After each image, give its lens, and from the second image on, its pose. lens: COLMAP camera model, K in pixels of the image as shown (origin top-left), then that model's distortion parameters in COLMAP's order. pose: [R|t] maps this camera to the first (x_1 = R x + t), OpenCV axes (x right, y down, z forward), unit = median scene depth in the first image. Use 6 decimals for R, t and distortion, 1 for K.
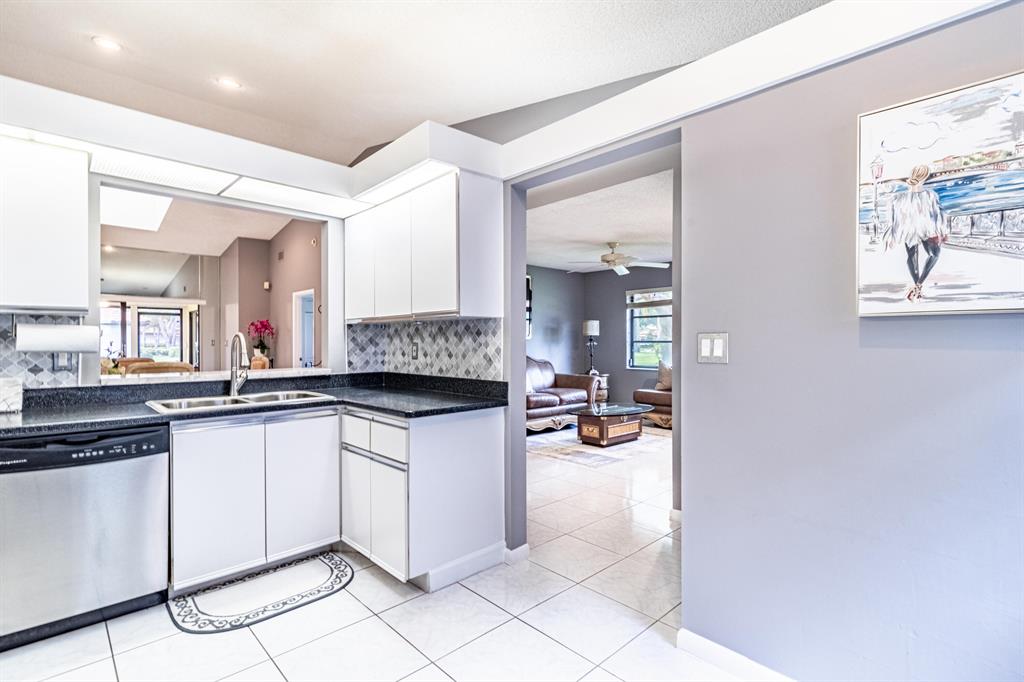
lens RADIAL K [[487.7, 0, 488.4], [0, 487.7, 344.0], [0, 0, 1]] dist [0.001077, 0.000305]
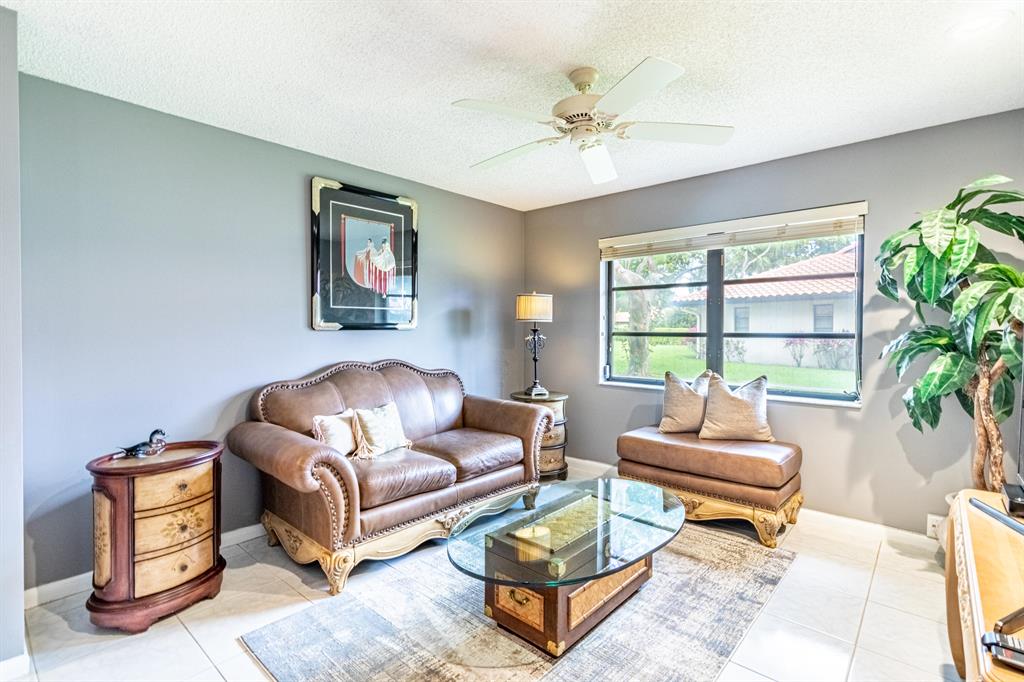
lens RADIAL K [[491.0, 0, 510.3], [0, 491.0, 334.7], [0, 0, 1]] dist [-0.000021, 0.000021]
pose [[0.990722, 0.002589, 0.135878, 0.122291], [-0.003118, 0.999988, 0.003683, -0.006060], [-0.135867, -0.004072, 0.990719, 0.518817]]
